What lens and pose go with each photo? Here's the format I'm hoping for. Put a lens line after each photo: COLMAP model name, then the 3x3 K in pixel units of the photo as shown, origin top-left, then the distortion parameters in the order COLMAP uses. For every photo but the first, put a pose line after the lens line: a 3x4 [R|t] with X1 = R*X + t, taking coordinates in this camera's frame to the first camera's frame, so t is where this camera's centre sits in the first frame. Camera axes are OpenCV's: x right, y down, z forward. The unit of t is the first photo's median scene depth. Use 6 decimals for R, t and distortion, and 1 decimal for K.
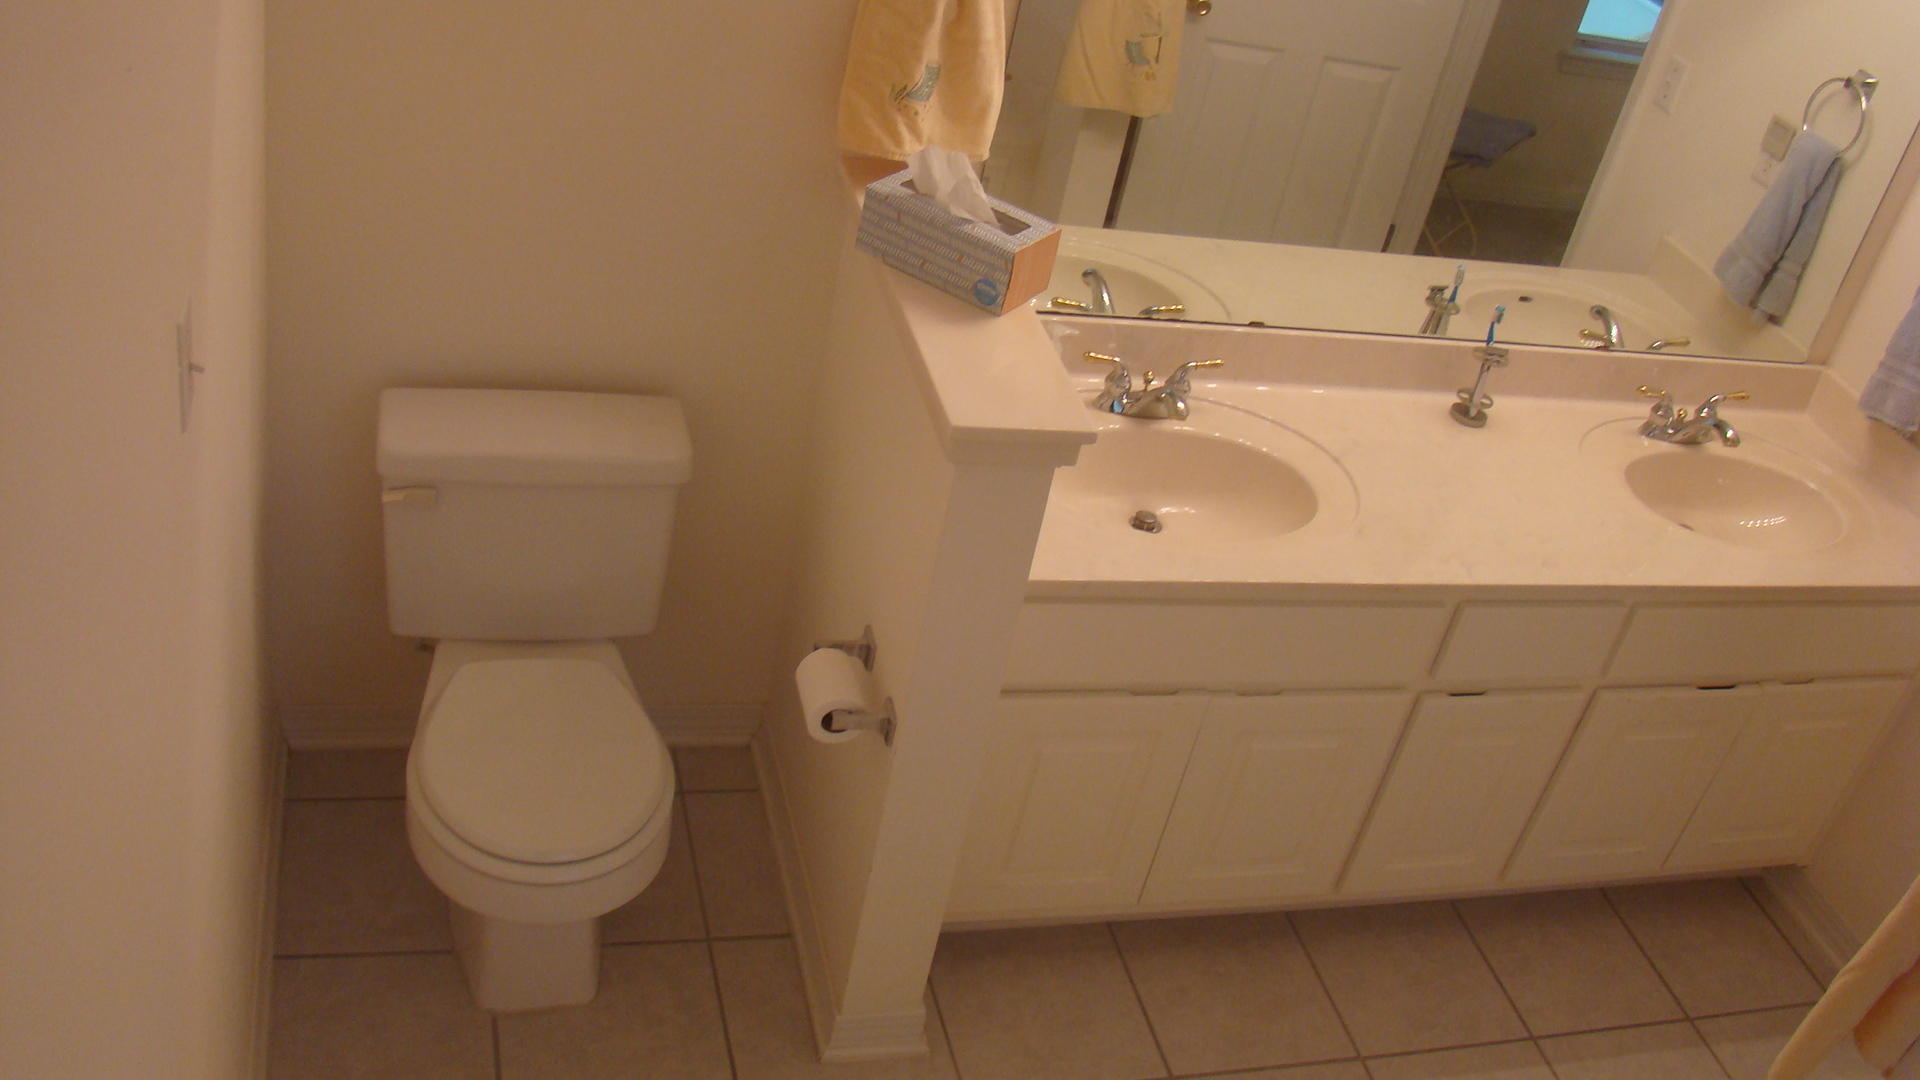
lens RADIAL K [[1790.8, 0, 958.2], [0, 1790.8, 537.4], [0, 0, 1]] dist [-0.131491, 0.000000]
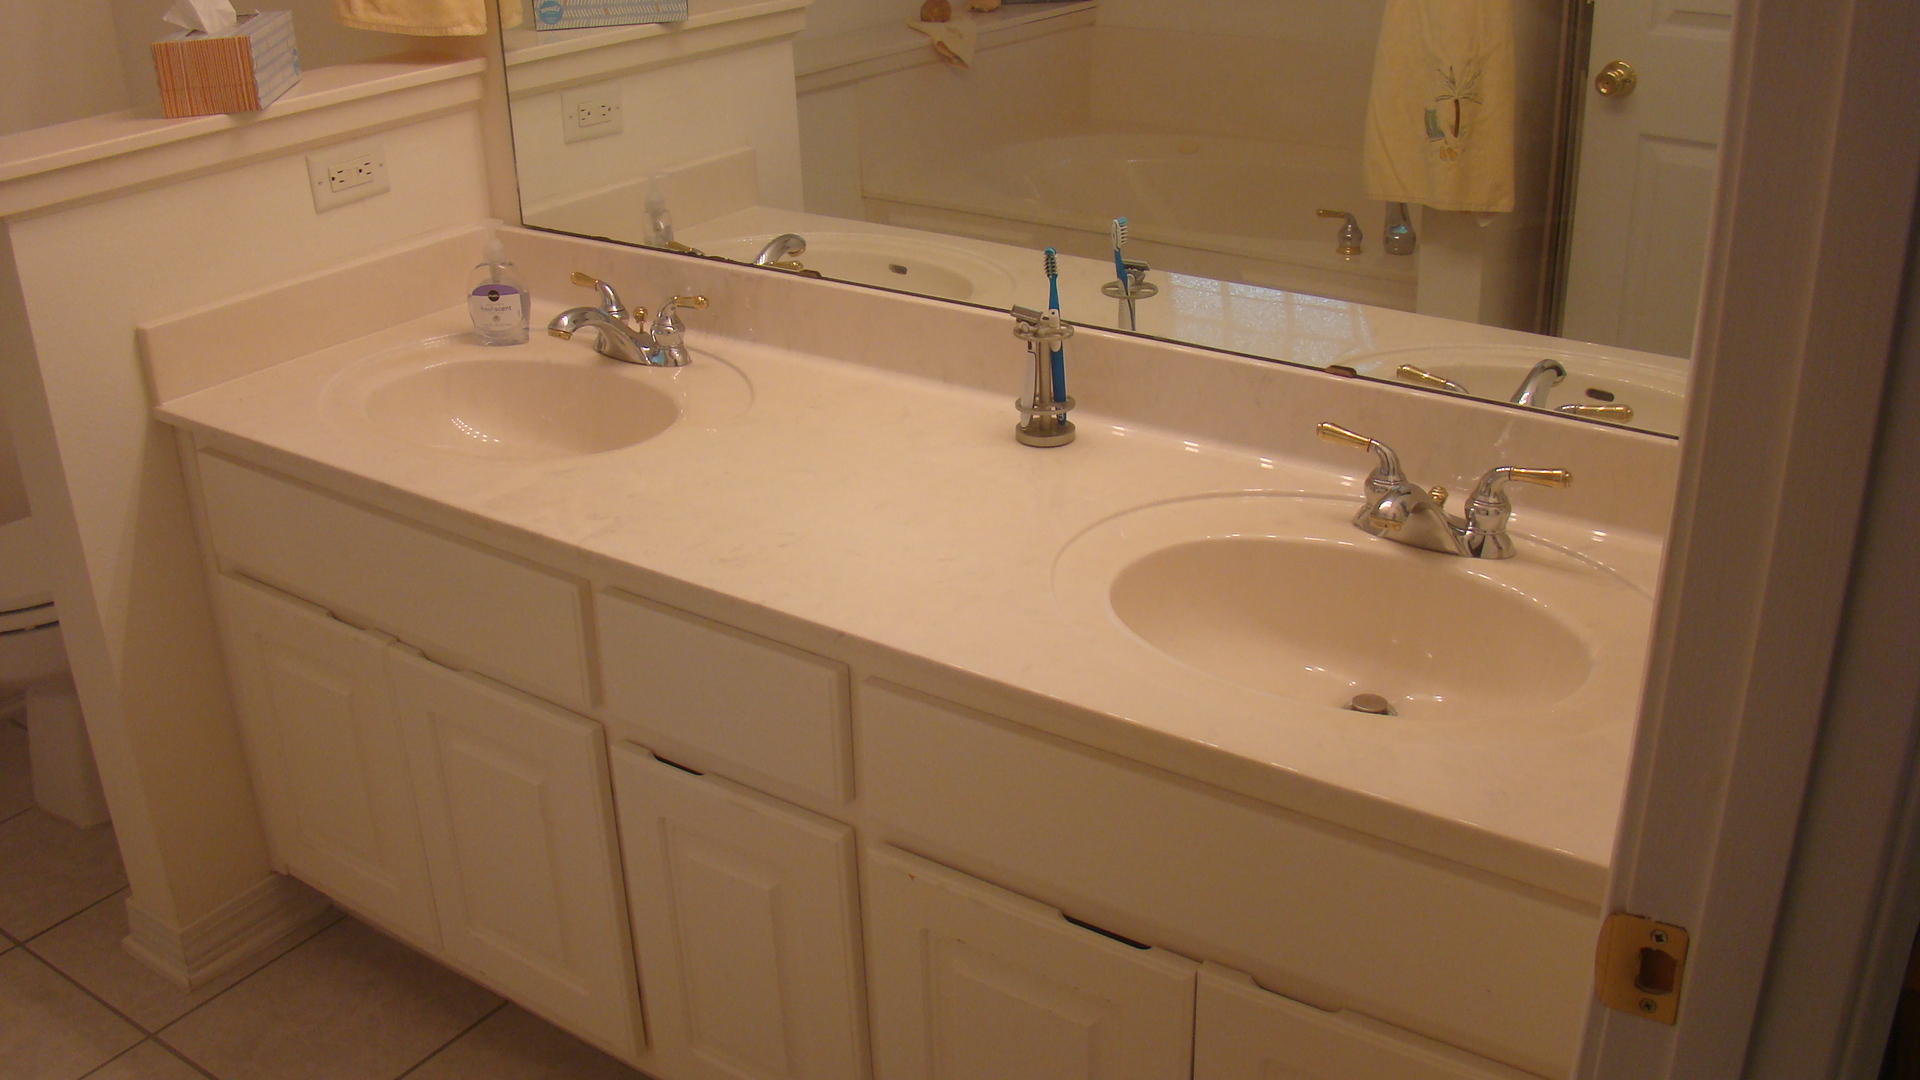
lens RADIAL K [[1790.8, 0, 960.3], [0, 1790.8, 539.2], [0, 0, 1]] dist [-0.131491, 0.000000]
pose [[0.630524, 0.122524, -0.766438, 0.742023], [-0.302217, 0.948288, -0.097030, 0.037342], [0.714916, 0.292810, 0.634947, 0.558590]]
